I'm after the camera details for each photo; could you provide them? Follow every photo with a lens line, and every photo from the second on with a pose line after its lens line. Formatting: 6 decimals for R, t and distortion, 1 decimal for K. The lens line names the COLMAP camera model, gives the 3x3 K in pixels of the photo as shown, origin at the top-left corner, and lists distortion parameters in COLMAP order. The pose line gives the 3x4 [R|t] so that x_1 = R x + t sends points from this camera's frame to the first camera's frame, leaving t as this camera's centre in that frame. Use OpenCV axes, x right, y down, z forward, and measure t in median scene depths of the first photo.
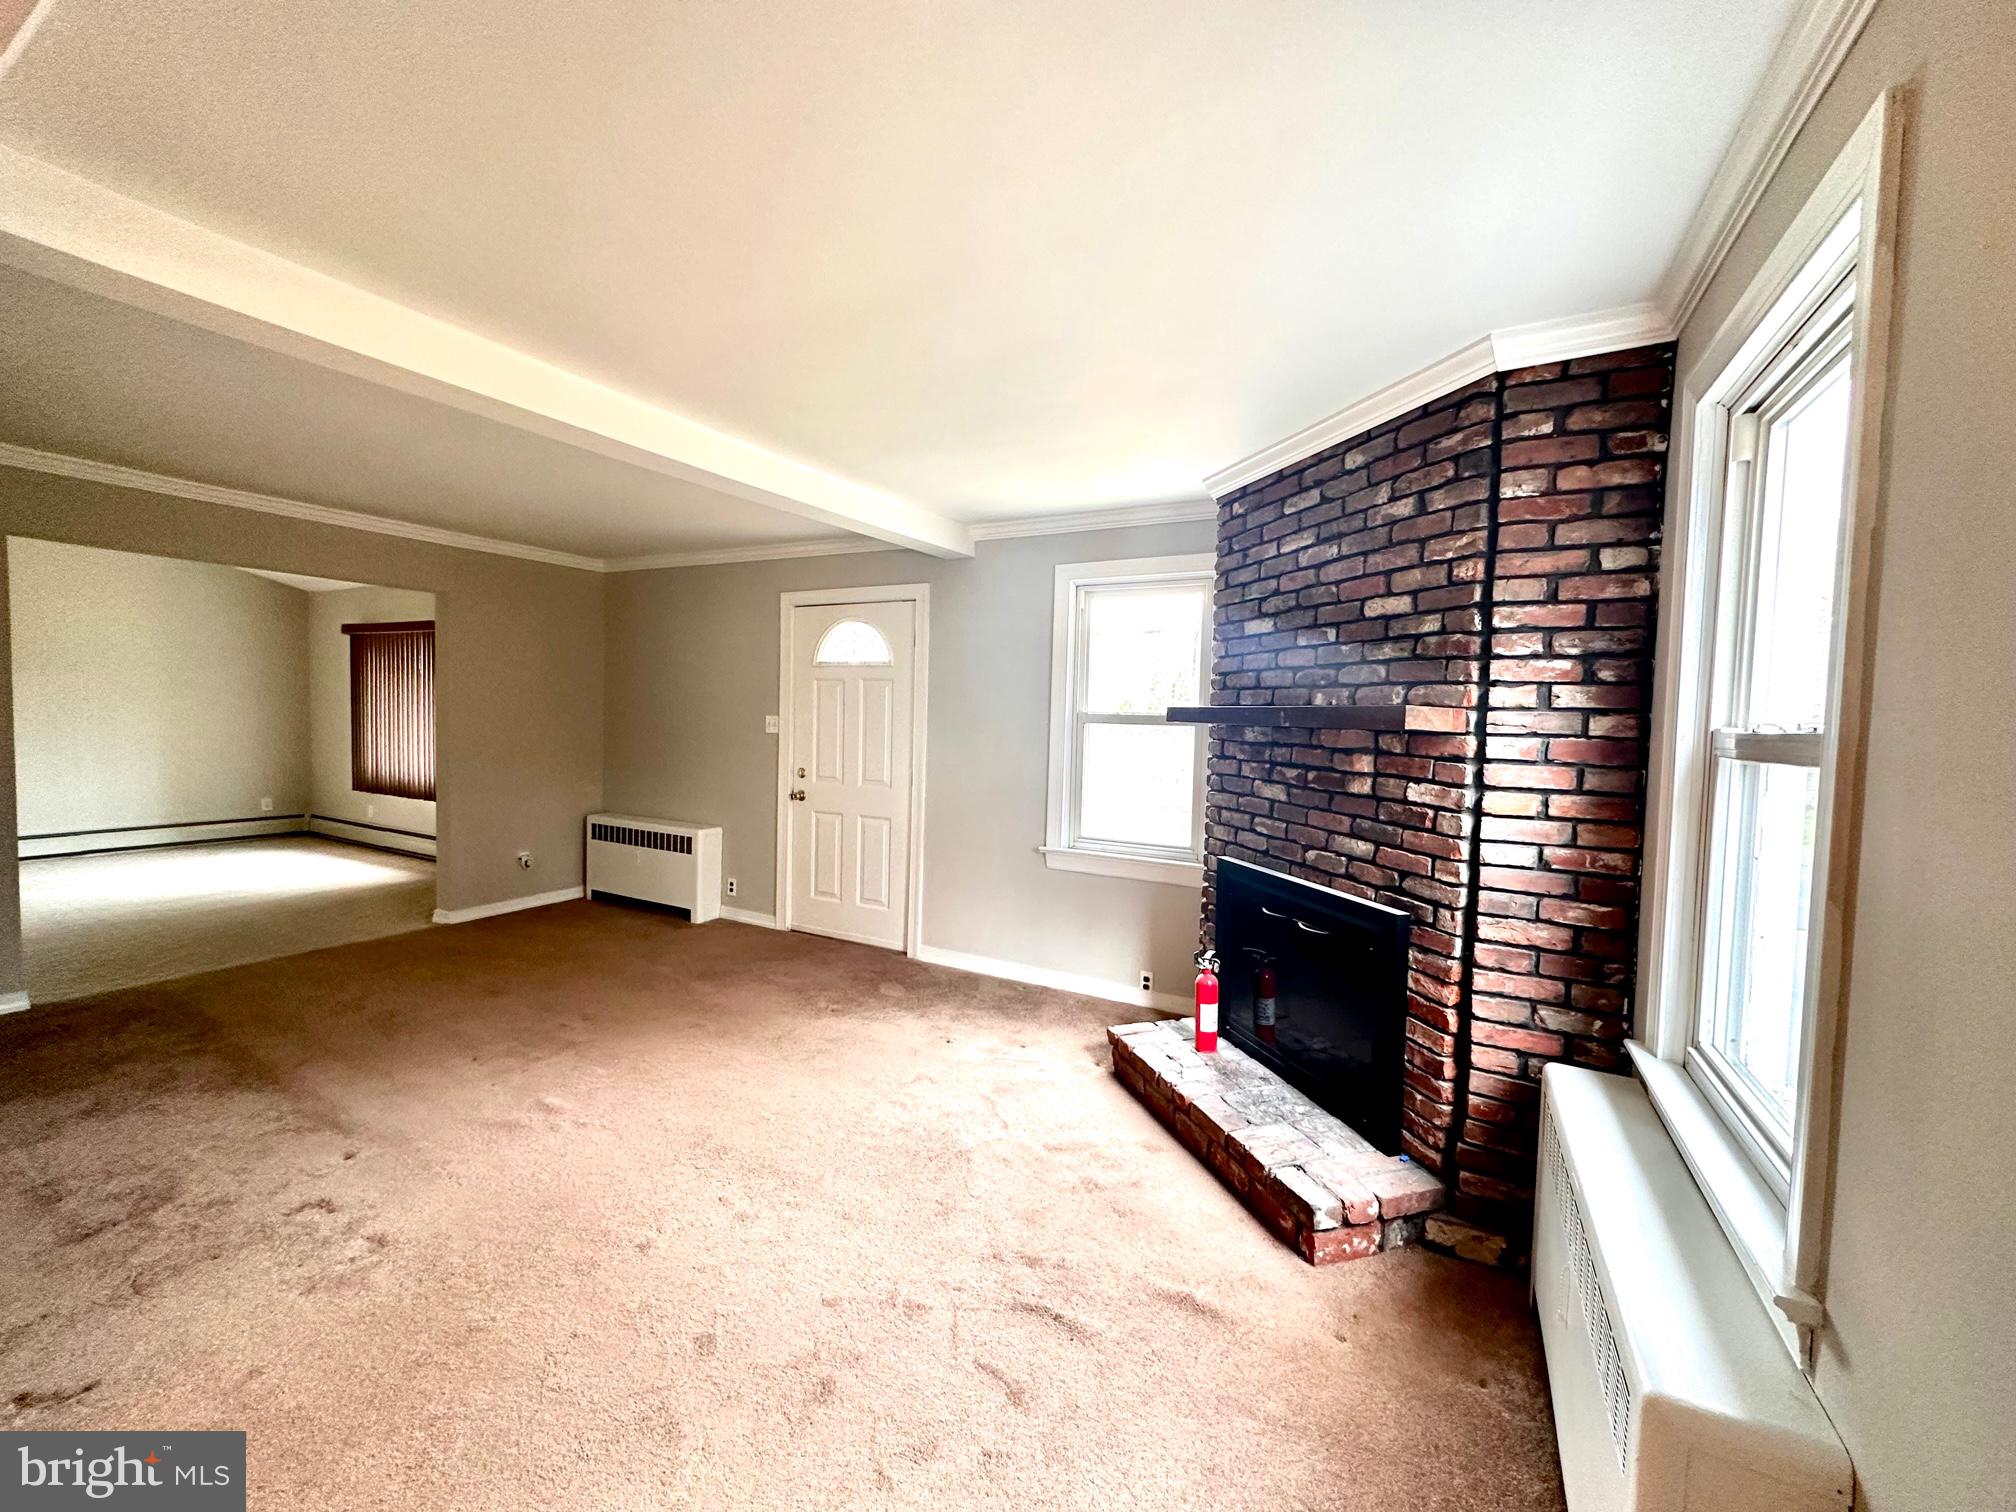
lens RADIAL K [[809.3, 0, 1003.9], [0, 809.3, 757.4], [0, 0, 1]] dist [-0.000982, -0.000094]
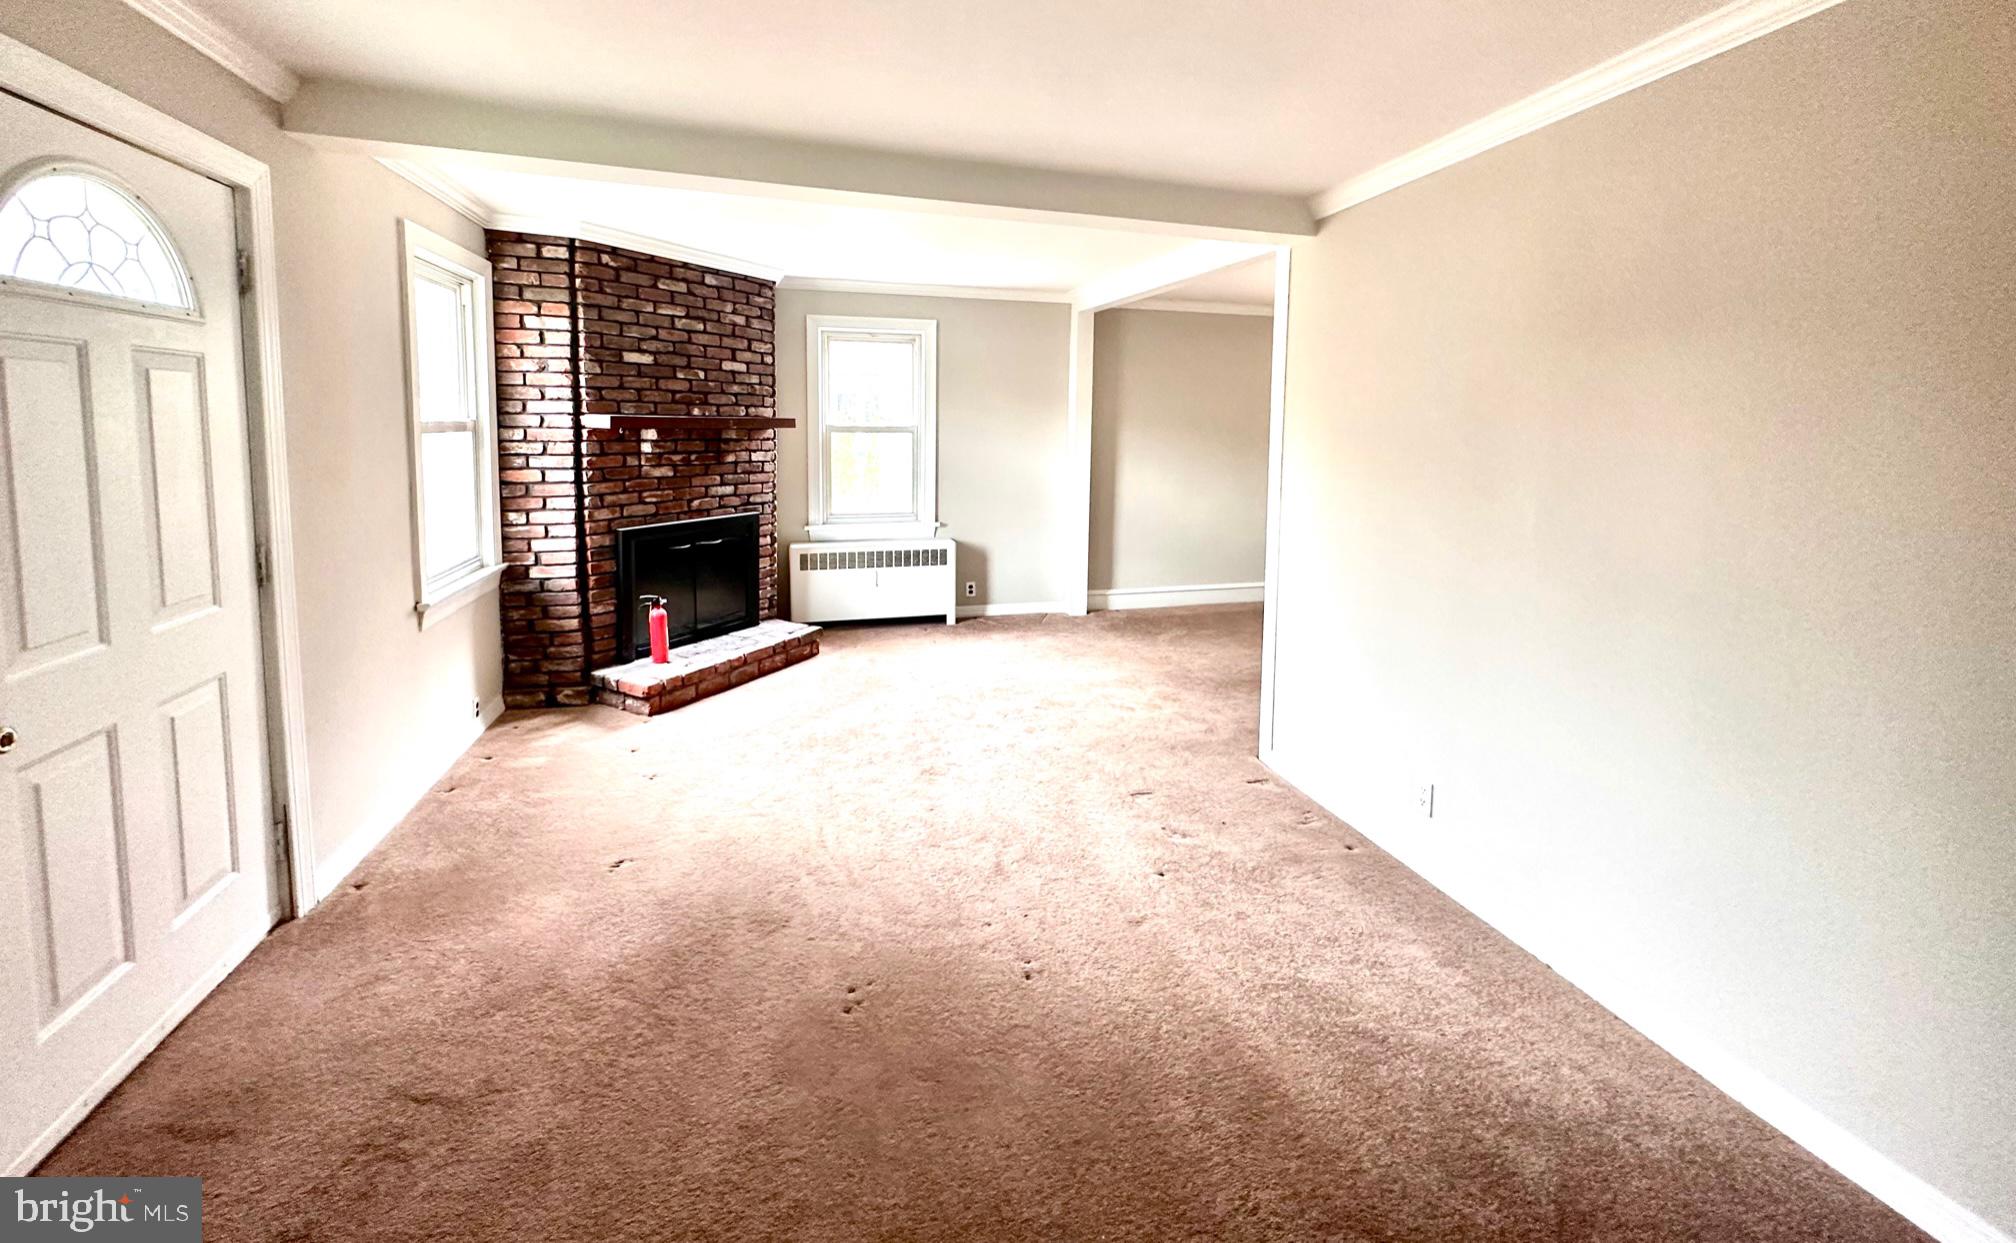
lens RADIAL K [[816.2, 0, 1011.7], [0, 816.2, 620.0], [0, 0, 1]] dist [-0.000047, -0.000003]
pose [[-0.693540, -0.197683, 0.692766, -1.508055], [0.013375, 0.957917, 0.286734, -0.148155], [-0.720294, 0.208127, -0.661709, 1.911389]]
